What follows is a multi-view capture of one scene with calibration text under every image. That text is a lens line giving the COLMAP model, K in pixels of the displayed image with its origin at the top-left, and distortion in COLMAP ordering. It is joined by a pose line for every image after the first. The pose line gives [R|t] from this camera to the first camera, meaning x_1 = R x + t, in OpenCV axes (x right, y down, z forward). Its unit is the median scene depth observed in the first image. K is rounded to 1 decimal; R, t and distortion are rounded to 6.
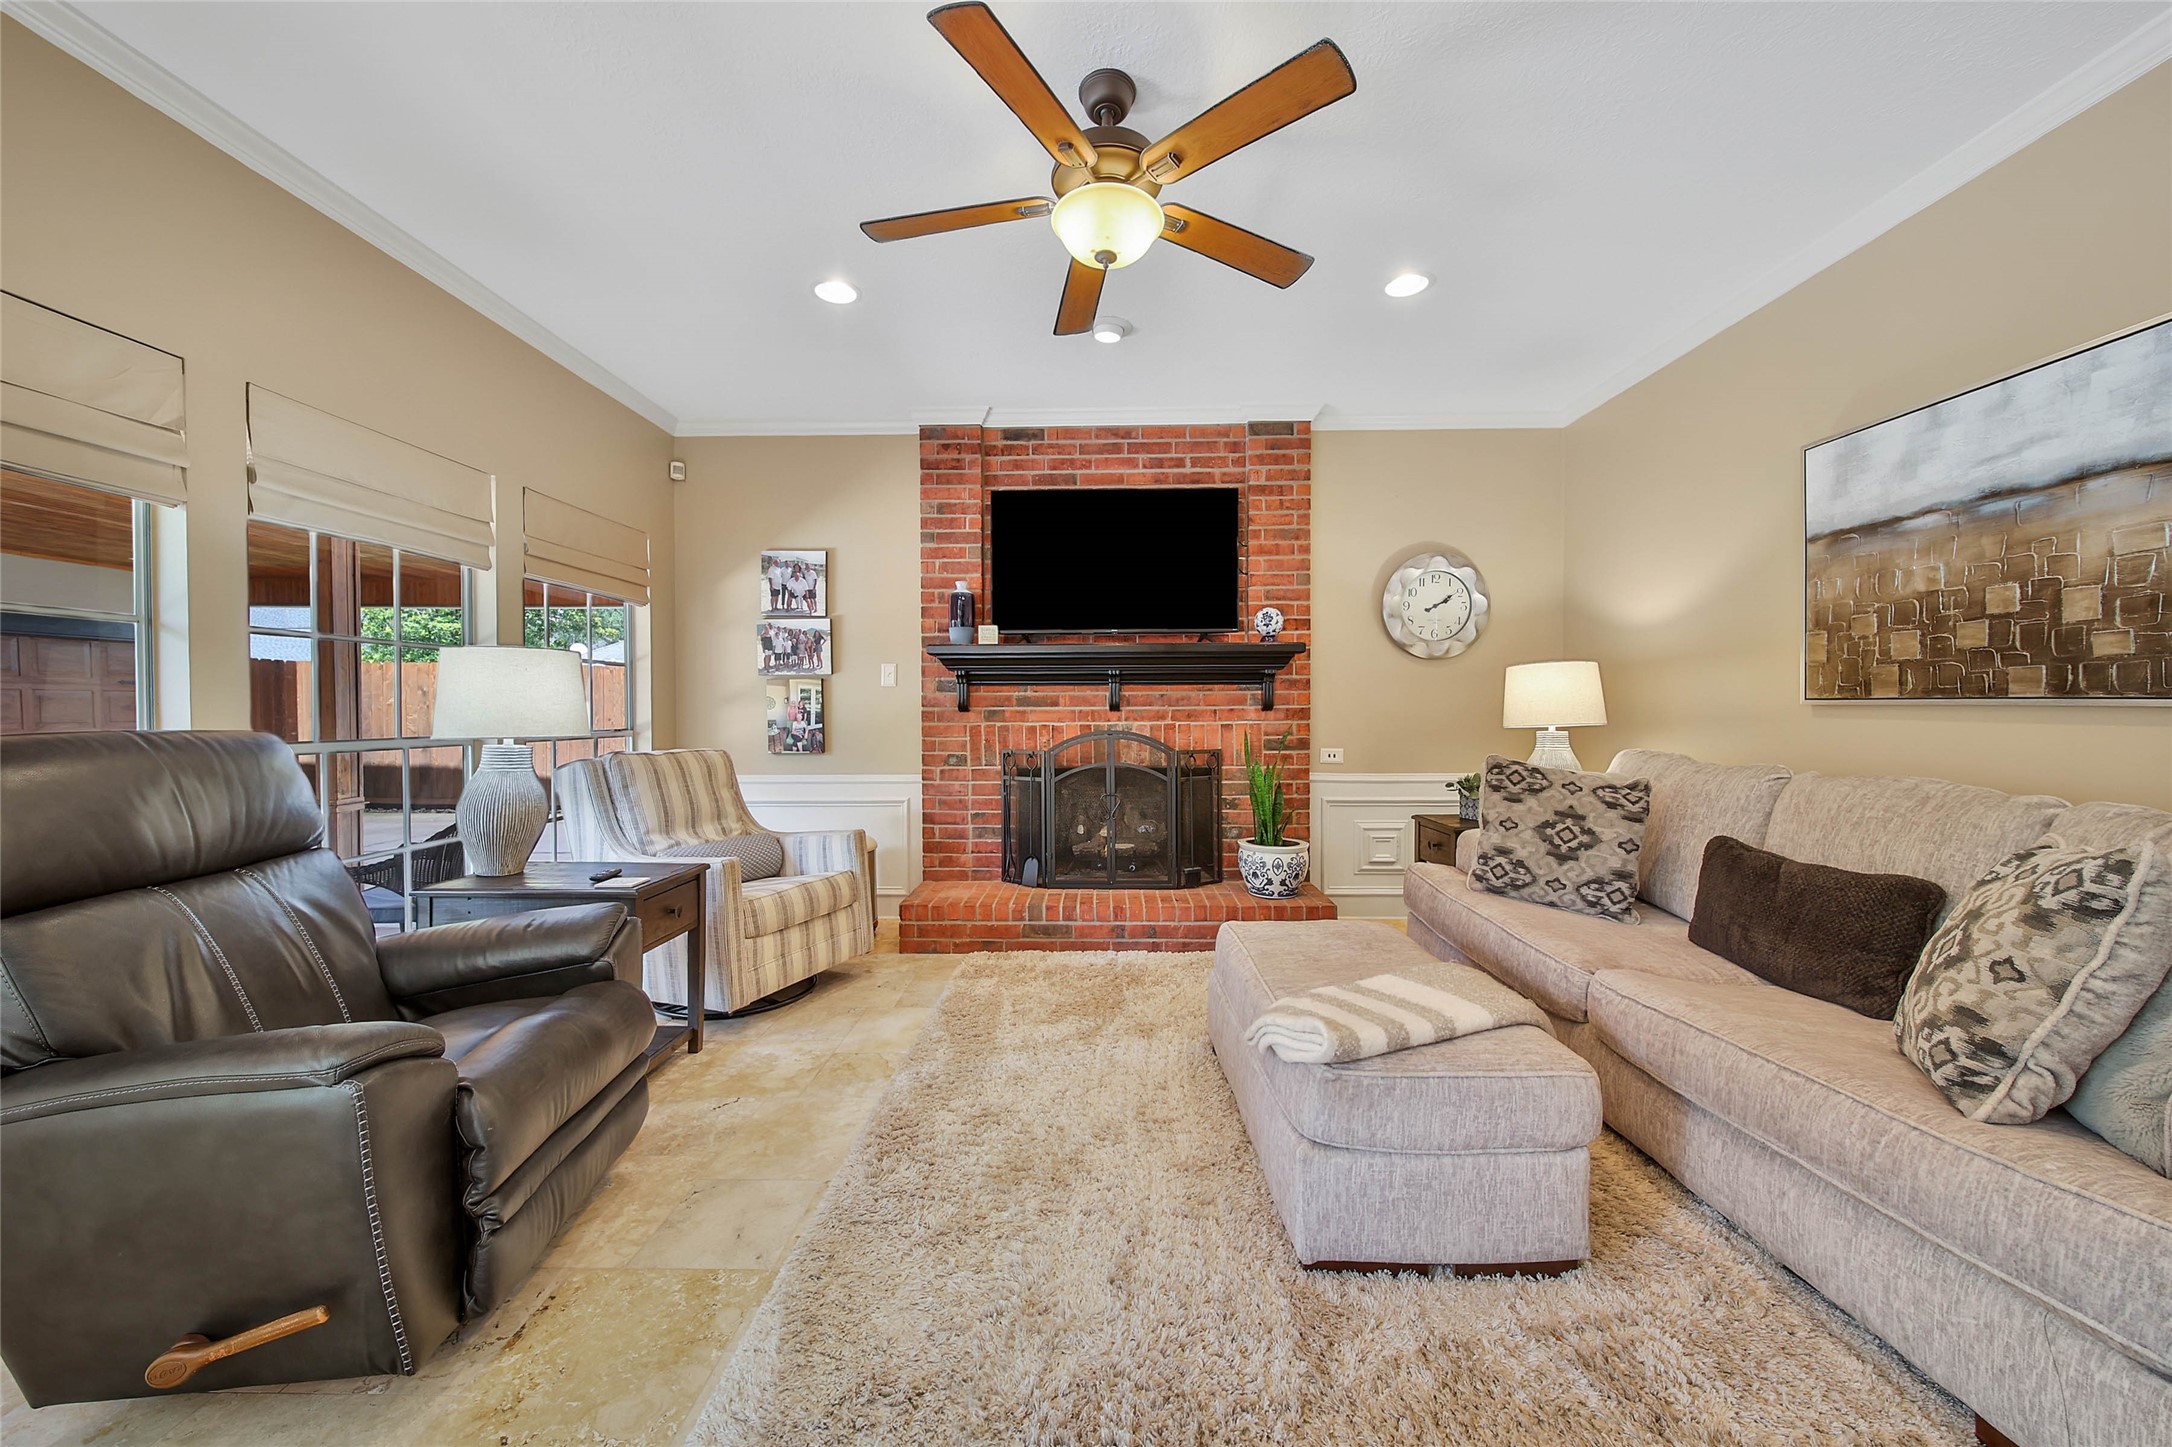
lens RADIAL K [[784.3, 0, 1085.7], [0, 784.3, 721.7], [0, 0, 1]] dist [-0.002894, -0.000374]
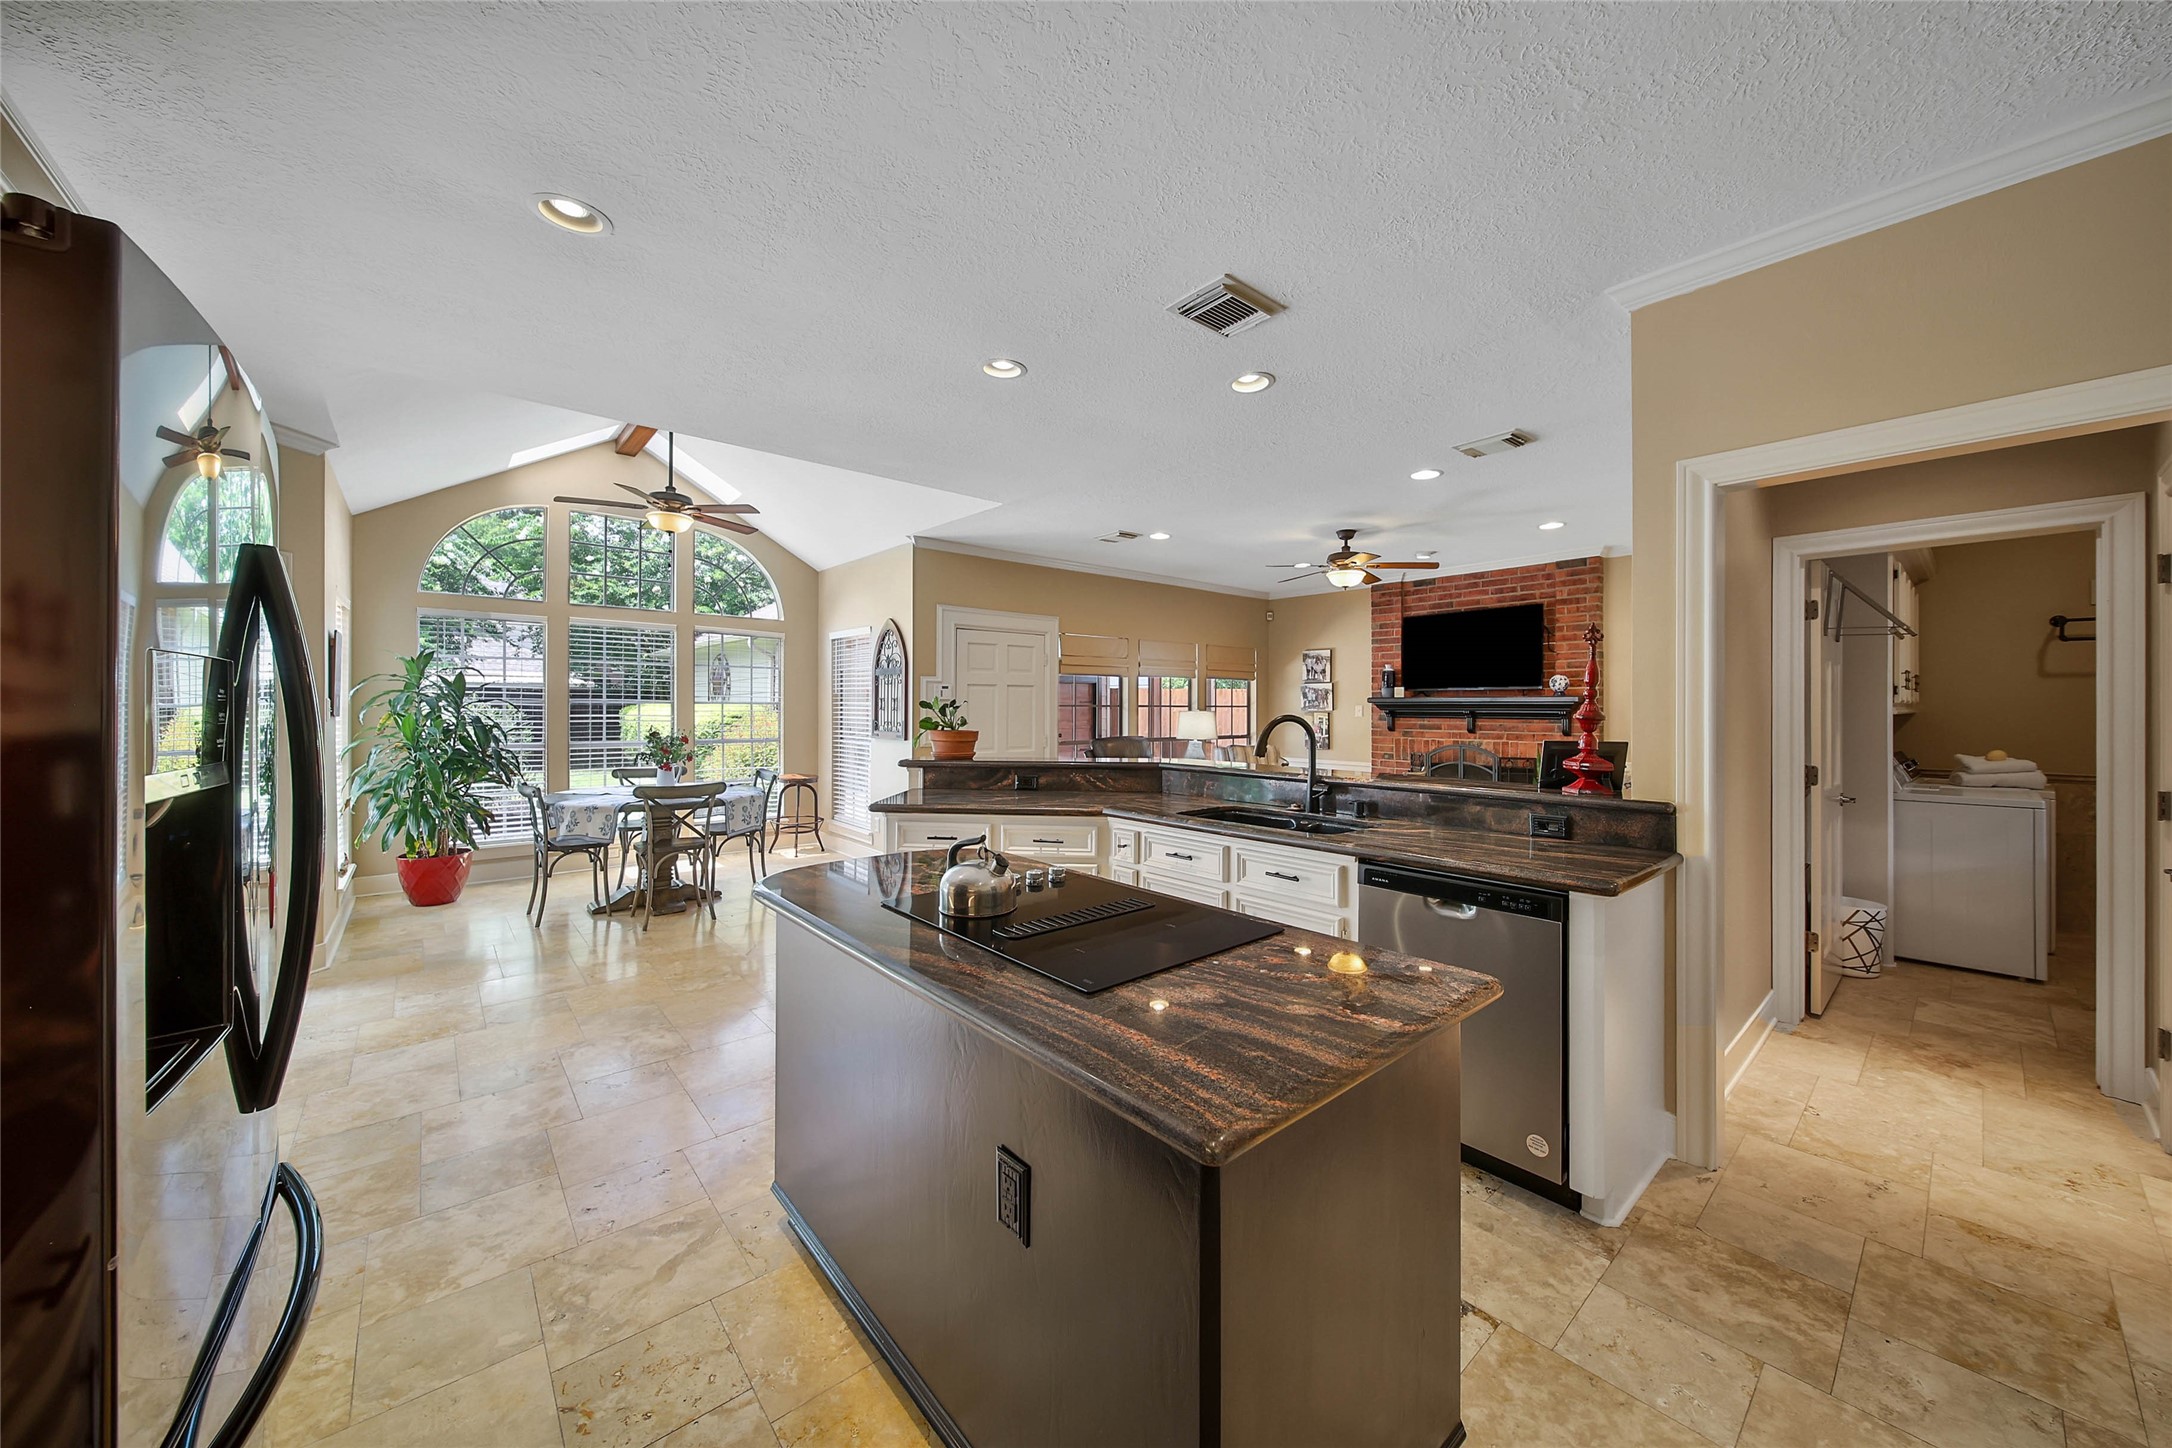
lens RADIAL K [[769.4, 0, 1095.4], [0, 769.4, 698.8], [0, 0, 1]] dist [-0.001110, -0.000312]
pose [[0.669996, -0.002025, -0.742362, 0.758469], [-0.015827, 0.999730, -0.017011, -0.048532], [0.742196, 0.023147, 0.669783, -0.802238]]
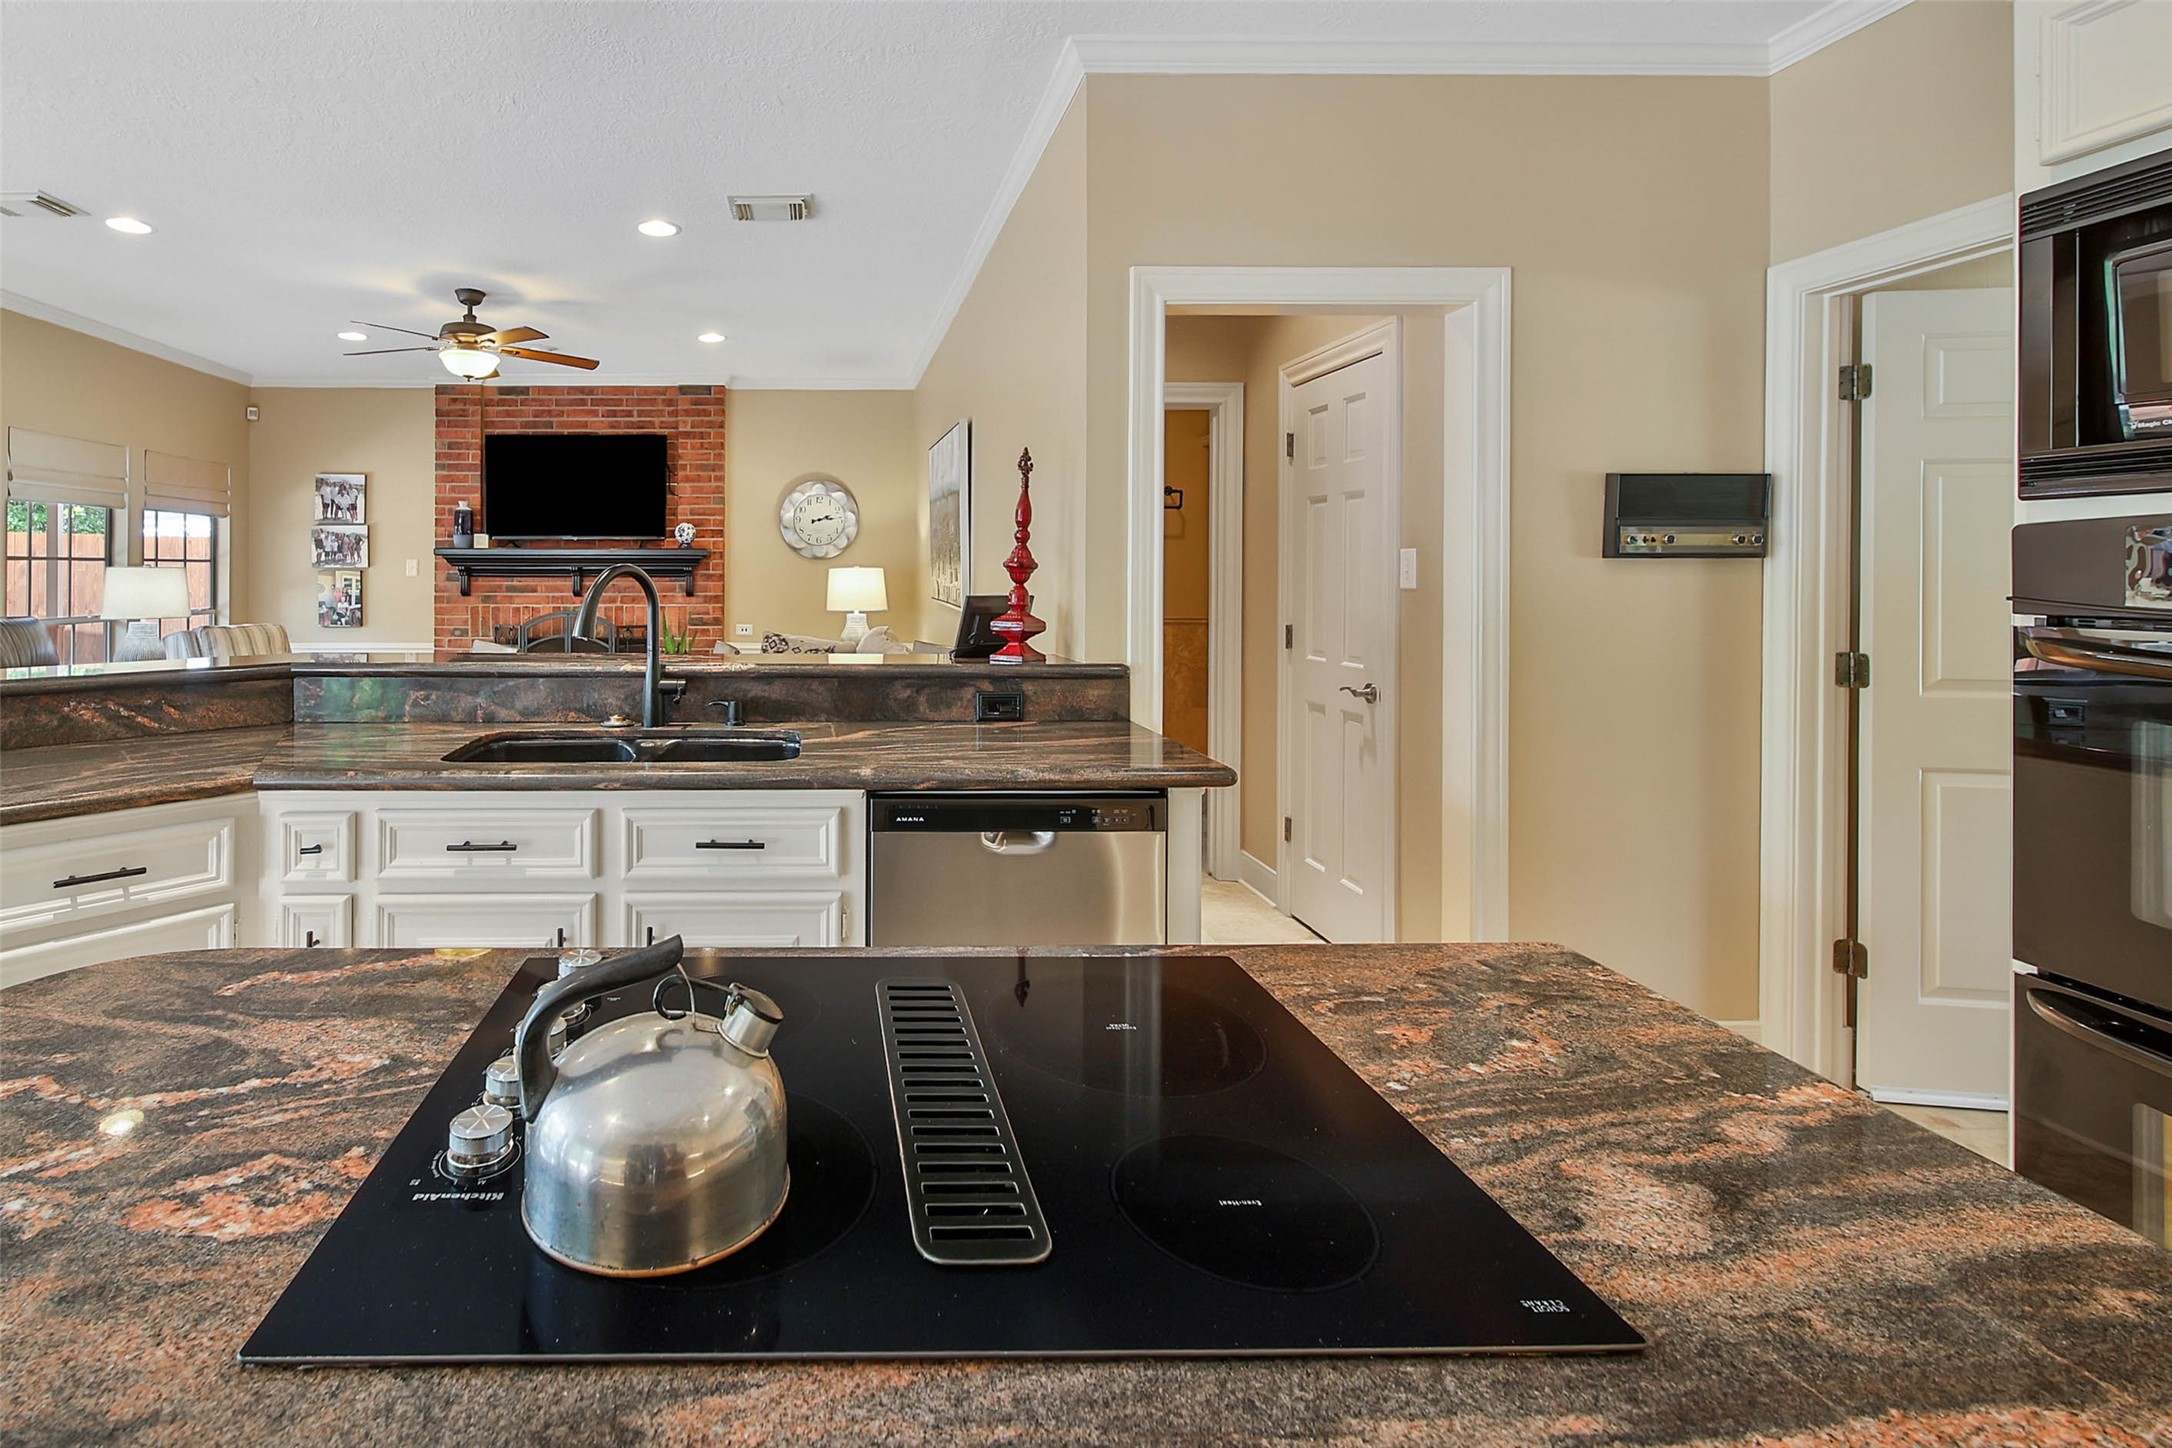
lens RADIAL K [[989.5, 0, 830.3], [0, 989.5, 564.3], [0, 0, 1]] dist [-0.000711, -0.000193]
pose [[0.999360, 0.005597, 0.035330, 0.411105], [-0.004905, 0.999796, -0.019617, -0.037464], [-0.035432, 0.019431, 0.999183, -0.723693]]
